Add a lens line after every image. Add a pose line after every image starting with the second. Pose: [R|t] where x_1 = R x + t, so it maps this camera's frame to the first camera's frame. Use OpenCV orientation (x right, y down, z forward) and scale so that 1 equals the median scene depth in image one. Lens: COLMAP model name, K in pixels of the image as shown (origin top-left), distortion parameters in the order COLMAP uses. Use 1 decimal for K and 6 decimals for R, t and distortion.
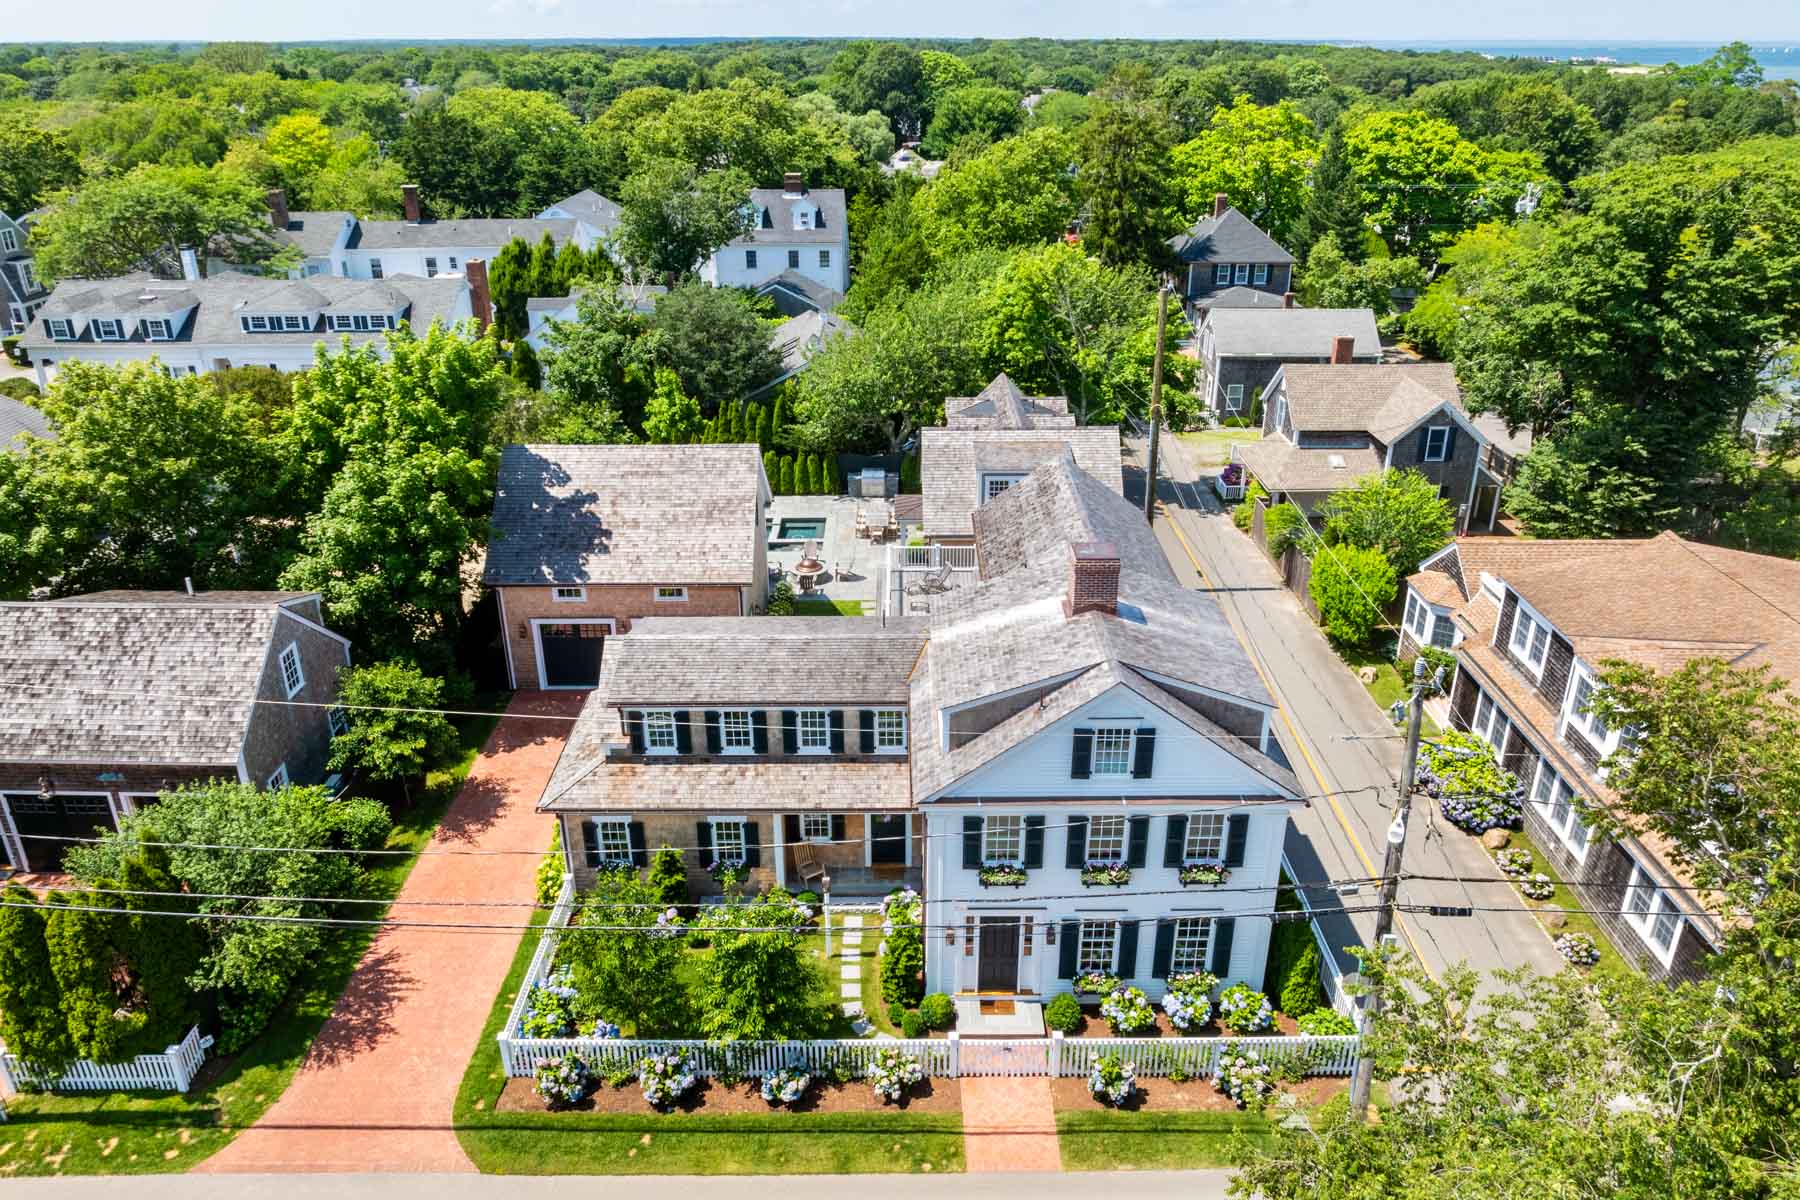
lens RADIAL K [[1271.5, 0, 900.0], [0, 1271.5, 600.0], [0, 0, 1]] dist [-0.030474, 0.030926]
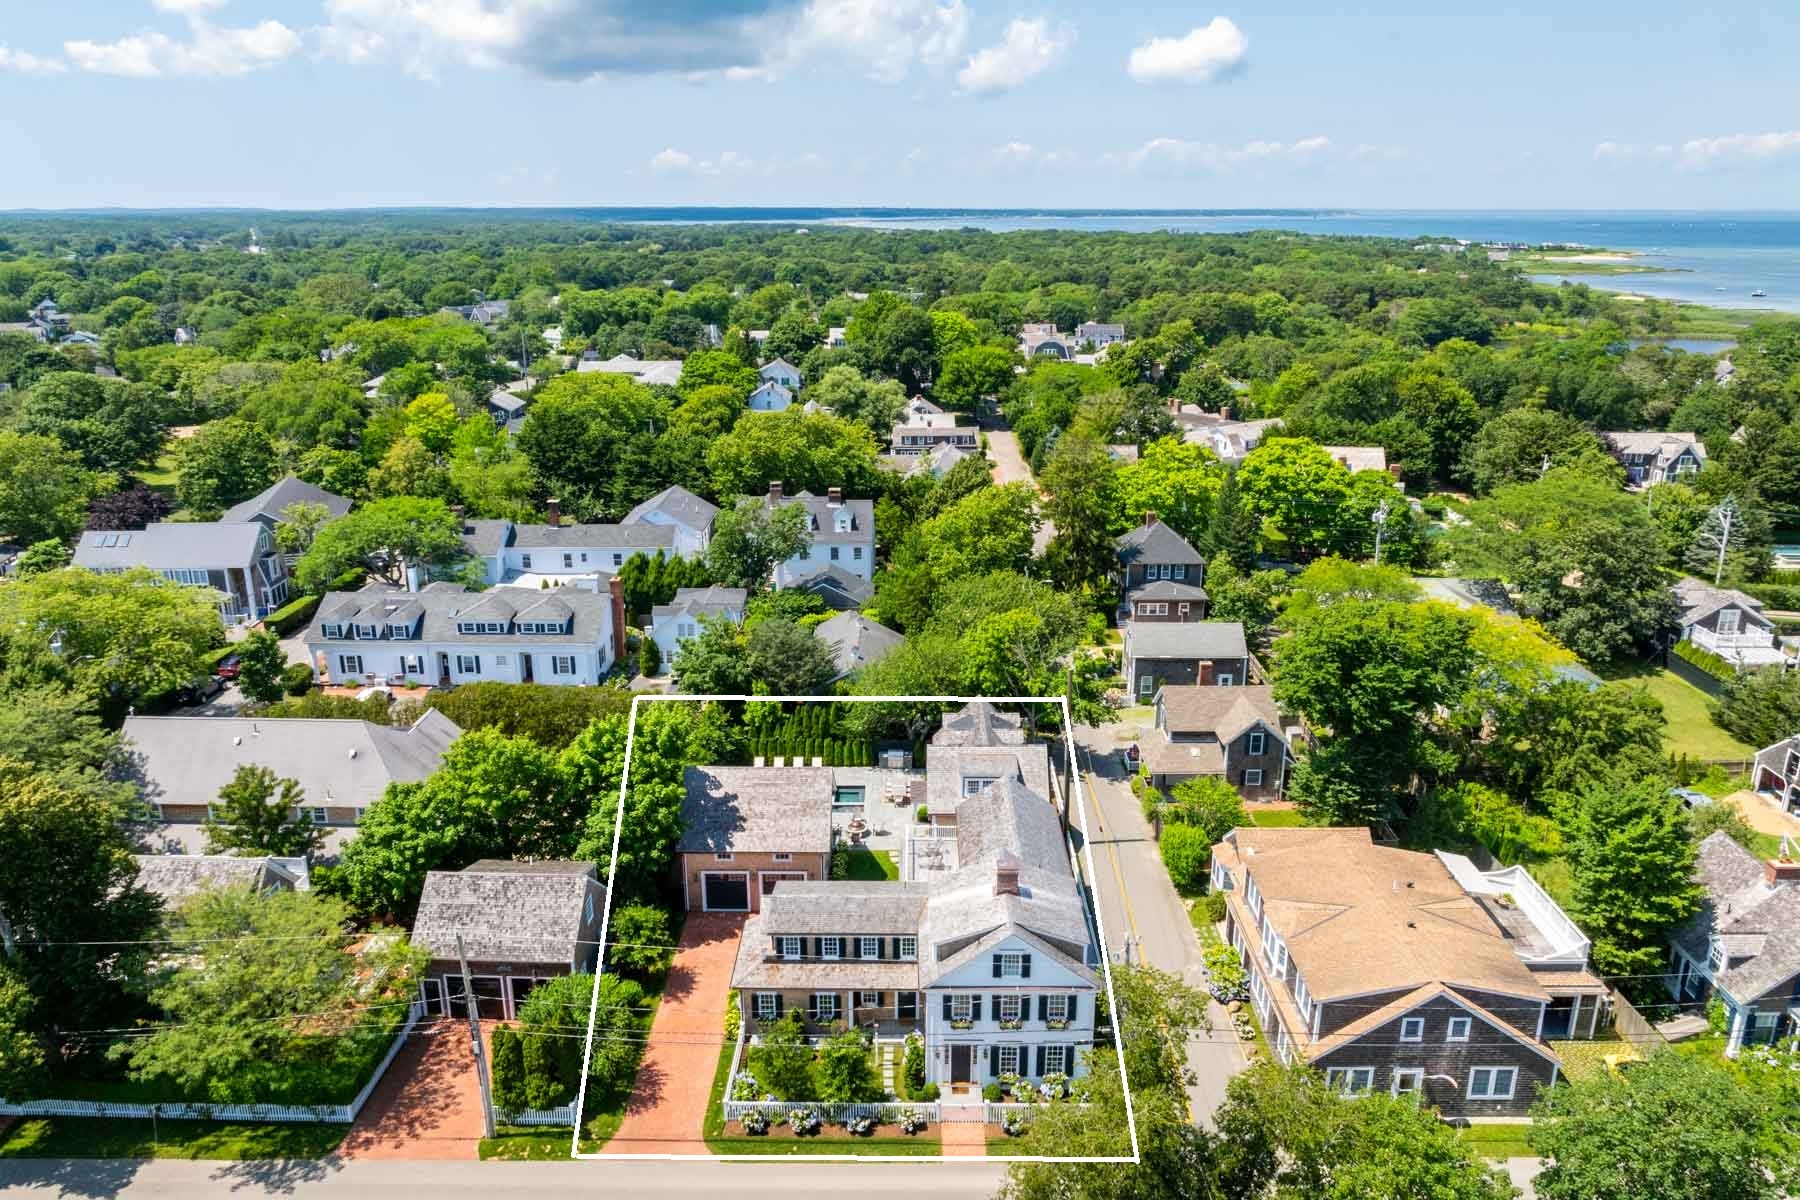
lens RADIAL K [[1253.6, 0, 900.0], [0, 1253.6, 600.0], [0, 0, 1]] dist [-0.016852, -0.004478]
pose [[0.999939, 0.005447, -0.009601, -0.004545], [-0.006526, 0.993198, -0.116255, -0.195198], [0.008903, 0.116310, 0.993173, -0.932836]]
